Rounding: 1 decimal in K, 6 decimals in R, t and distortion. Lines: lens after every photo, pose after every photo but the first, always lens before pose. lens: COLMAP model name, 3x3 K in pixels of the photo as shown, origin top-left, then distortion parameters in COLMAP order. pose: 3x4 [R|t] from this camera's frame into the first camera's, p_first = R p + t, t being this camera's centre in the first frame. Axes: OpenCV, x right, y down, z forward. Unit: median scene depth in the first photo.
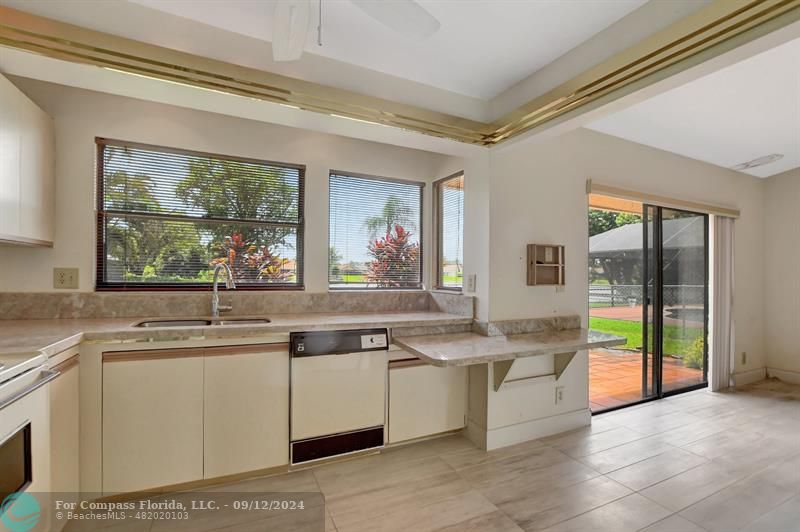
lens RADIAL K [[362.0, 0, 397.0], [0, 362.0, 272.1], [0, 0, 1]] dist [-0.015584, 0.000269]
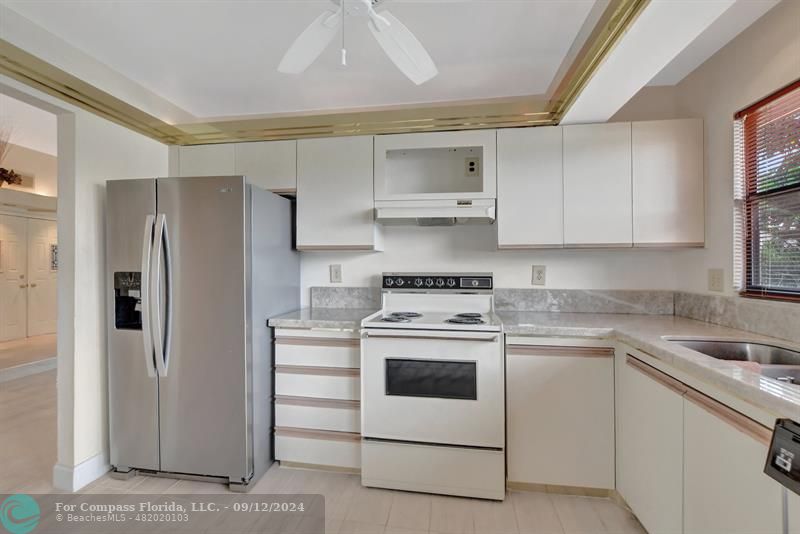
lens RADIAL K [[362.0, 0, 397.0], [0, 362.0, 273.1], [0, 0, 1]] dist [-0.015584, 0.000269]
pose [[-0.559419, -0.001330, -0.828884, 0.246744], [-0.002966, 0.999996, 0.000397, 0.001067], [0.828880, 0.002681, -0.559420, 0.681635]]
